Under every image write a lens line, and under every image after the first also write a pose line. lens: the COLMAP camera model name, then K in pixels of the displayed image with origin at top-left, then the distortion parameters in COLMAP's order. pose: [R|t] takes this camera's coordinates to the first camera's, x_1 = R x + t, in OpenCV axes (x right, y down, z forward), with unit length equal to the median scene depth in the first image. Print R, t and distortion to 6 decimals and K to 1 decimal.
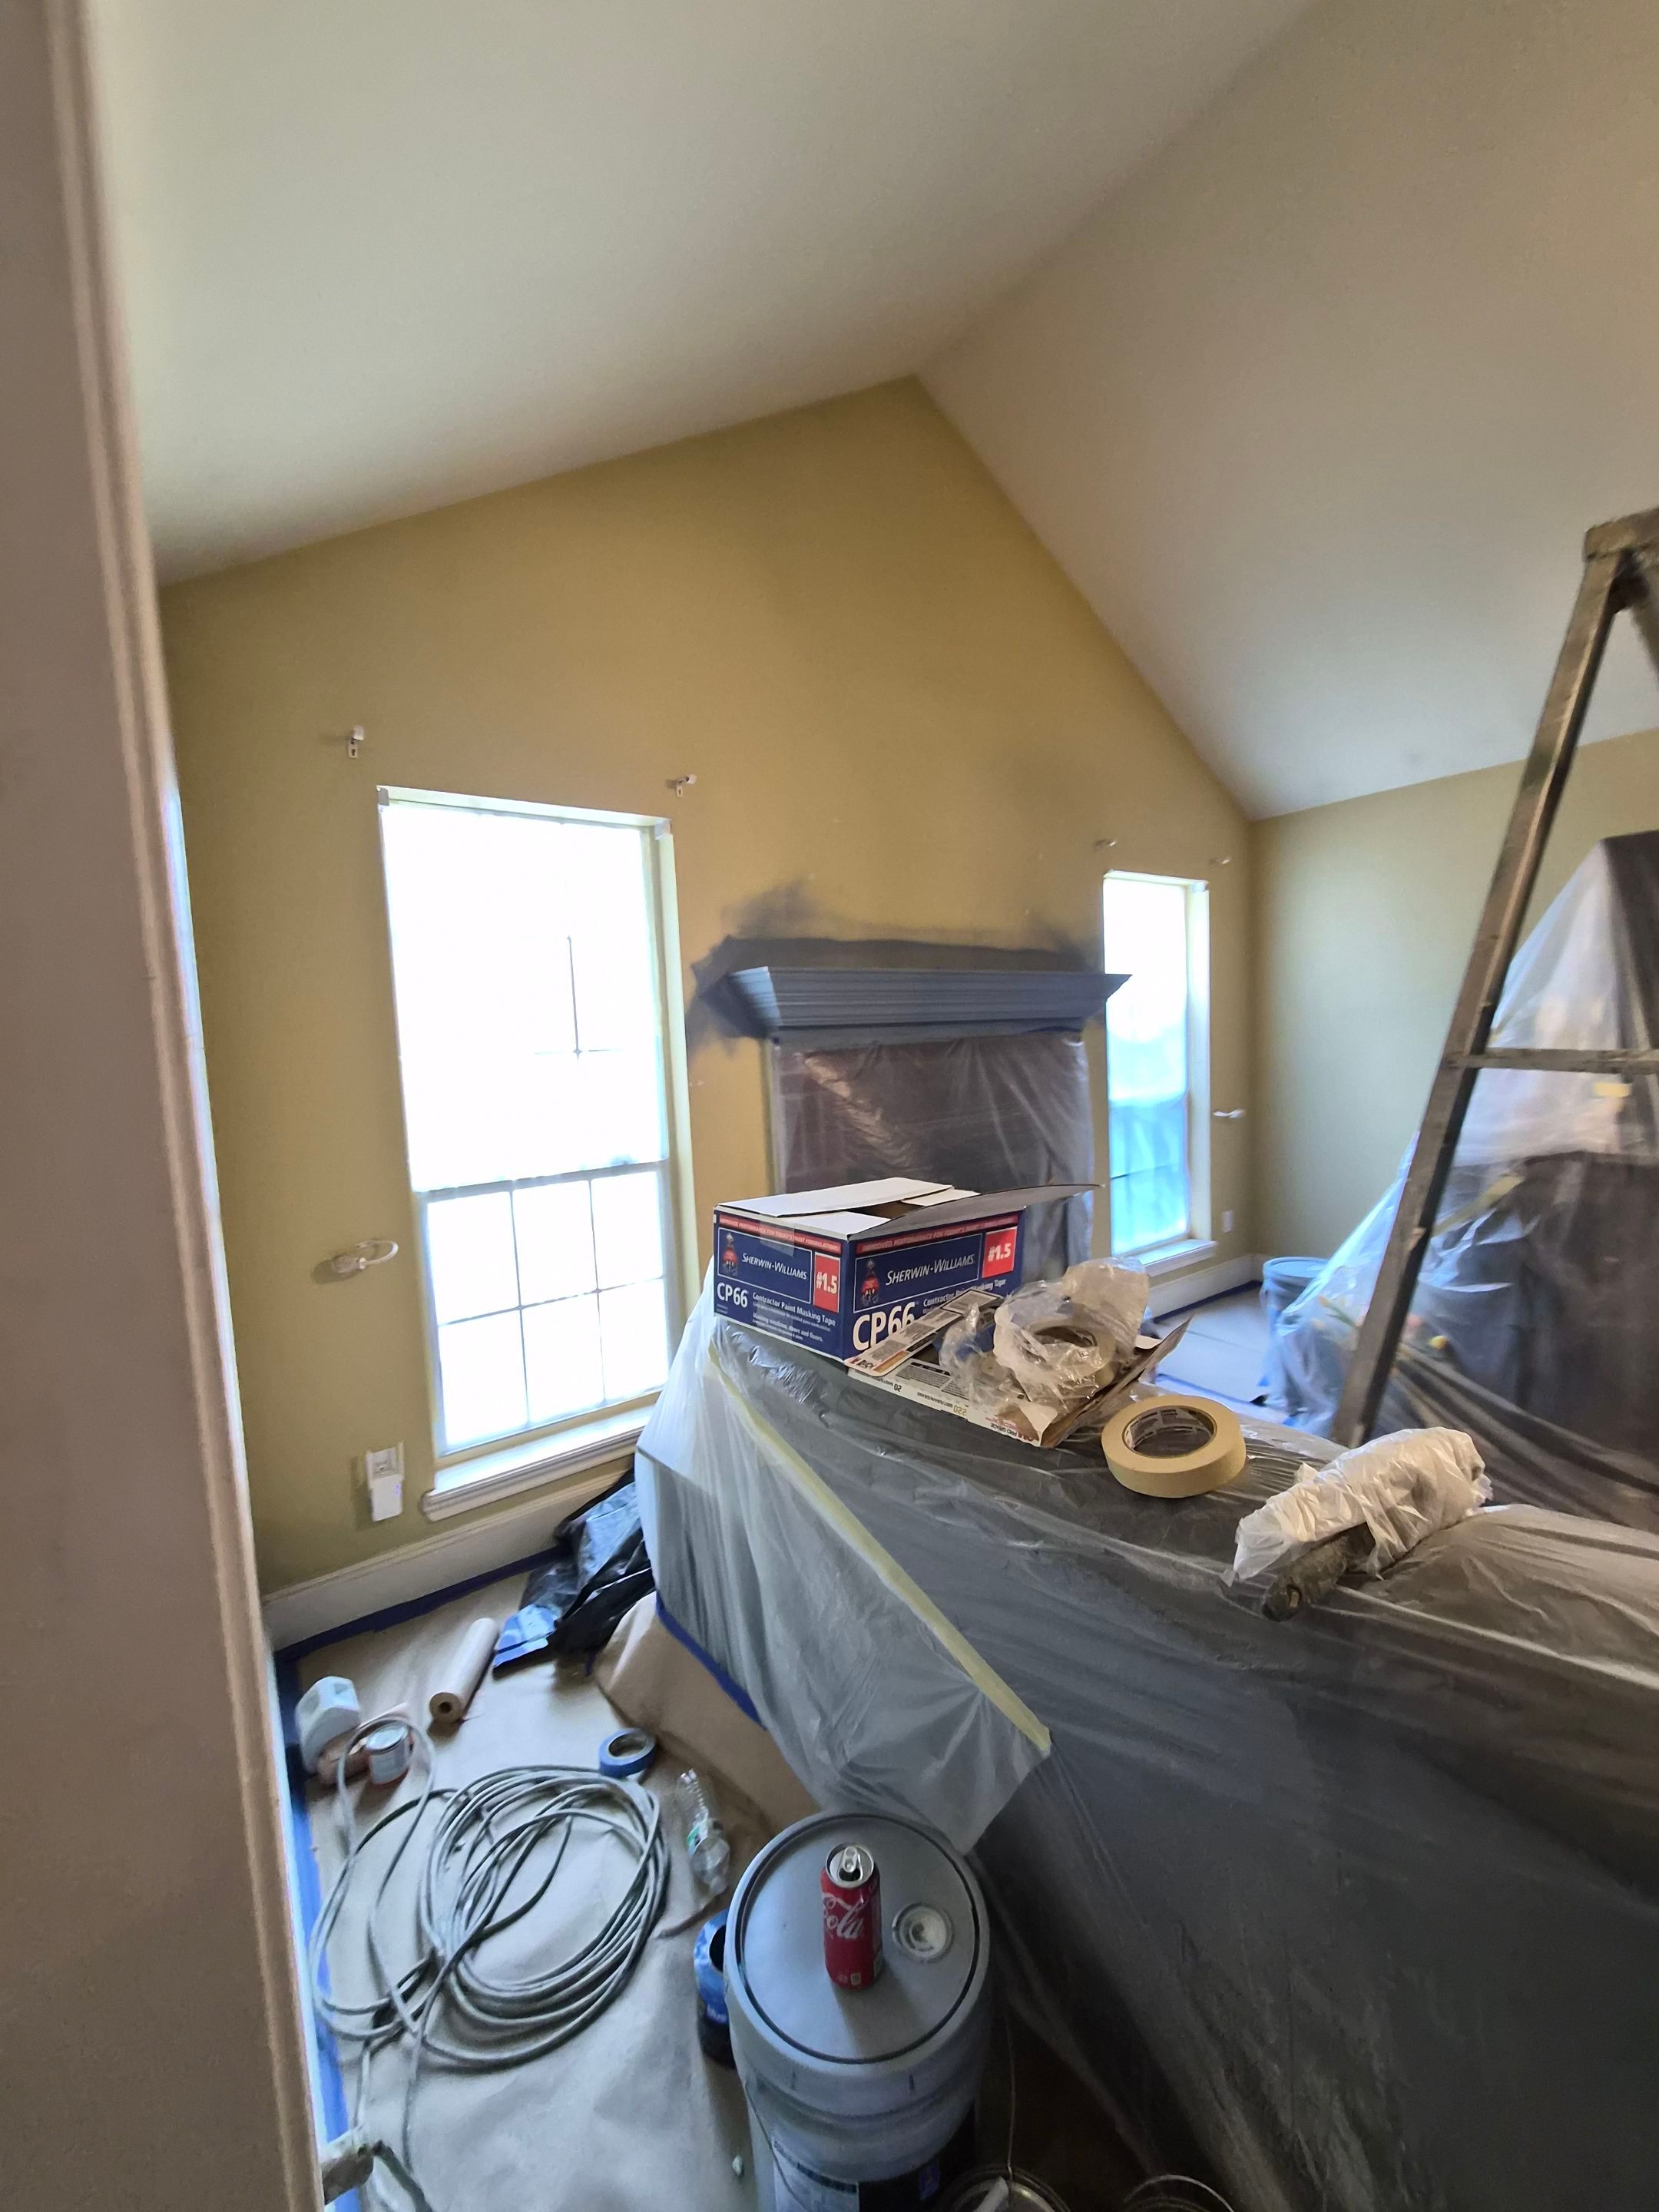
lens RADIAL K [[869.4, 0, 829.7], [0, 869.4, 1112.8], [0, 0, 1]] dist [-0.008007, 0.000075]
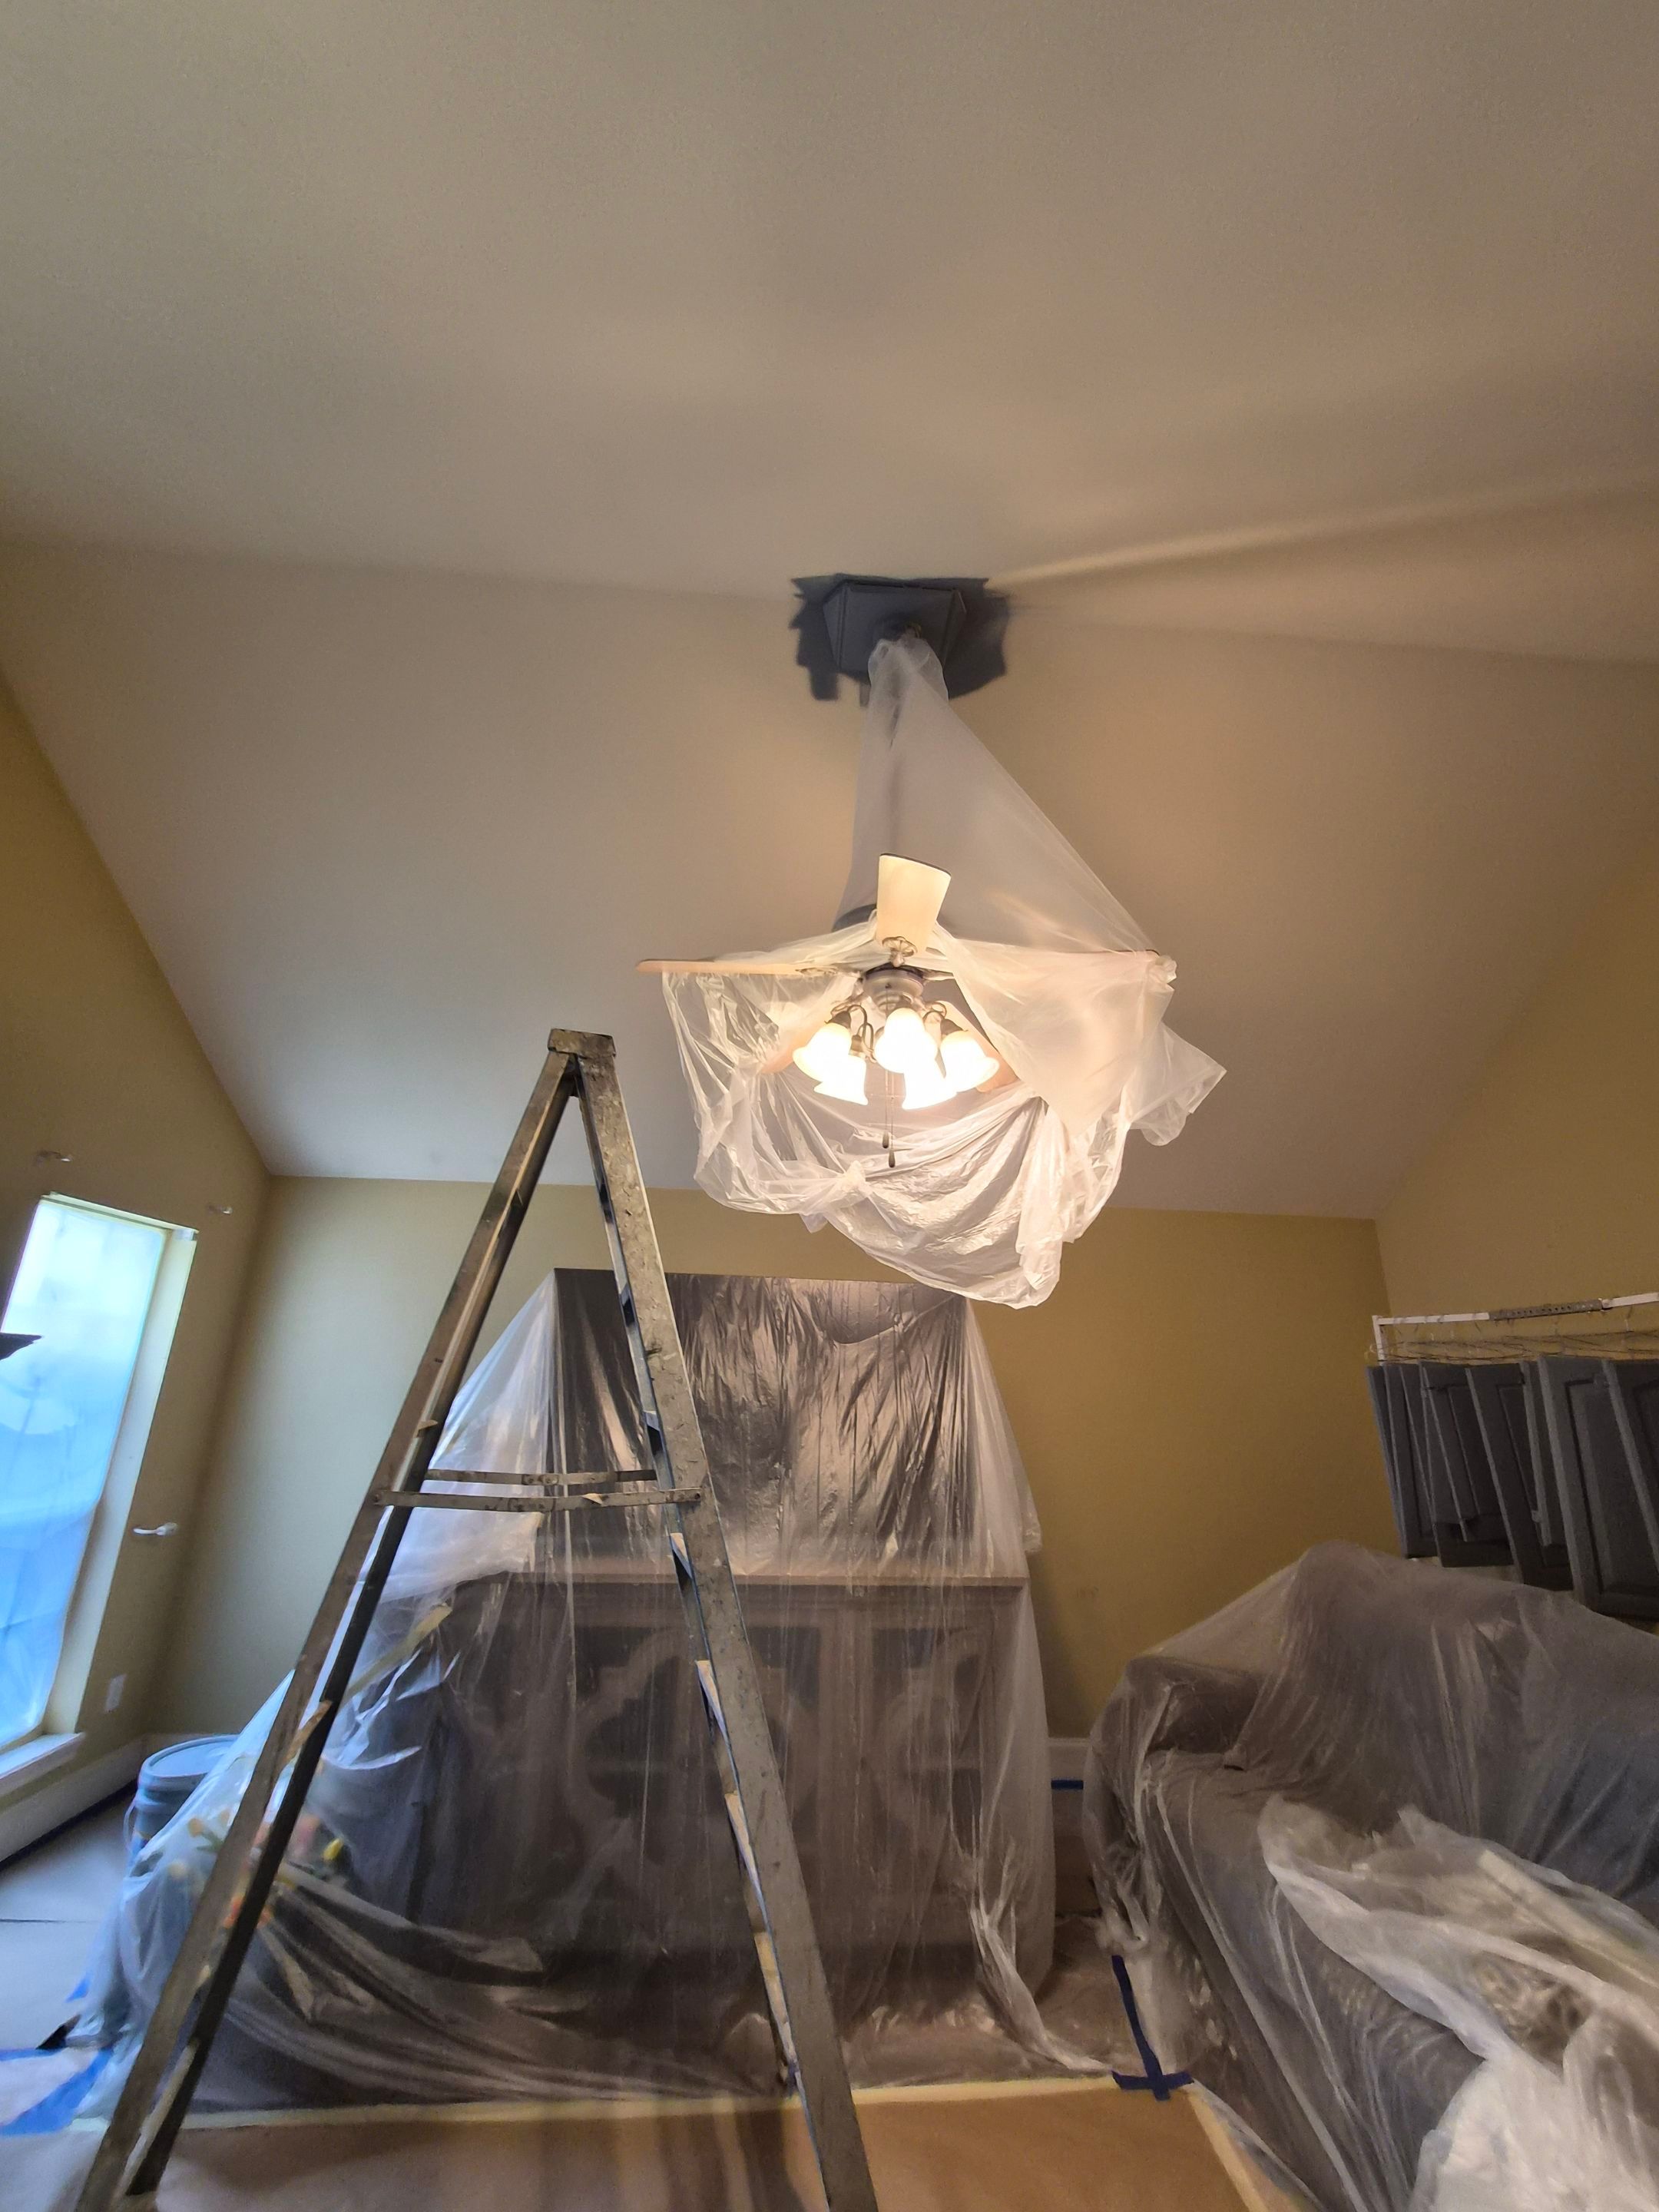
lens RADIAL K [[869.4, 0, 831.2], [0, 869.4, 1107.2], [0, 0, 1]] dist [-0.008007, 0.000075]
pose [[0.542162, 0.311786, 0.780288, 0.109356], [0.021890, 0.923056, -0.384042, -0.058596], [-0.839989, 0.225293, 0.493621, 0.050879]]
